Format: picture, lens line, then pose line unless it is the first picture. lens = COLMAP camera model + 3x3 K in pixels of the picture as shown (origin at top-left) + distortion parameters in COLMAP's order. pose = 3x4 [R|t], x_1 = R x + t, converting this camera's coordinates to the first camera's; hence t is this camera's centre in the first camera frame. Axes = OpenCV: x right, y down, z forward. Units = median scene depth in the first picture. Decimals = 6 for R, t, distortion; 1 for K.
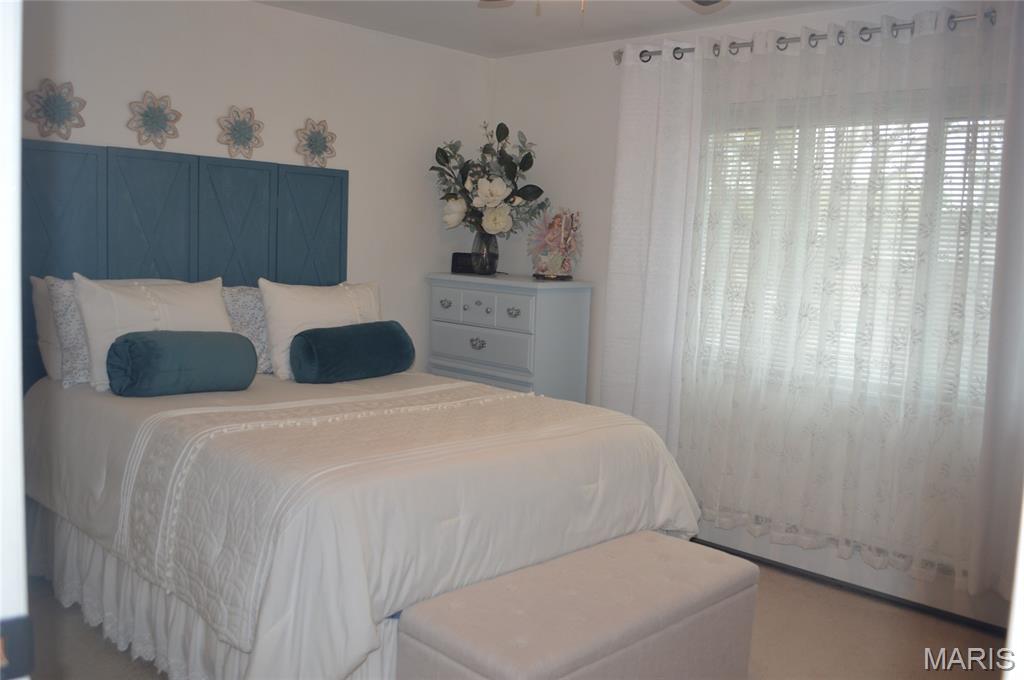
lens RADIAL K [[909.8, 0, 509.1], [0, 909.8, 340.5], [0, 0, 1]] dist [-0.071258, 0.002333]
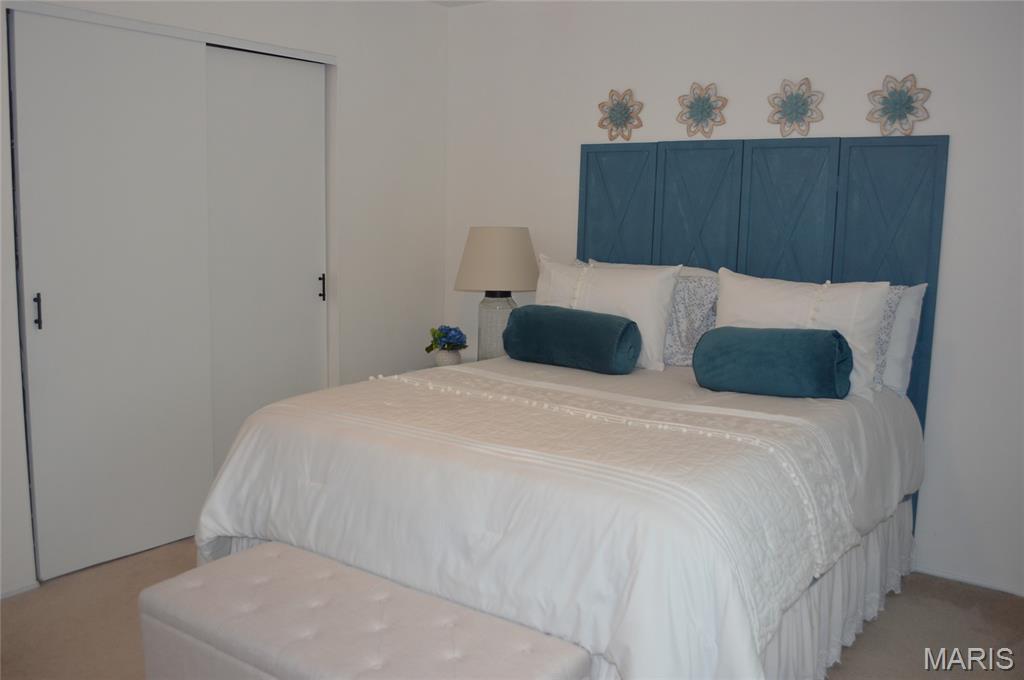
lens RADIAL K [[909.8, 0, 509.5], [0, 909.8, 339.2], [0, 0, 1]] dist [-0.071258, 0.002333]
pose [[0.161080, 0.086201, -0.983170, 0.577938], [-0.120413, 0.990453, 0.067111, -0.032658], [0.979568, 0.107576, 0.169922, 0.633649]]
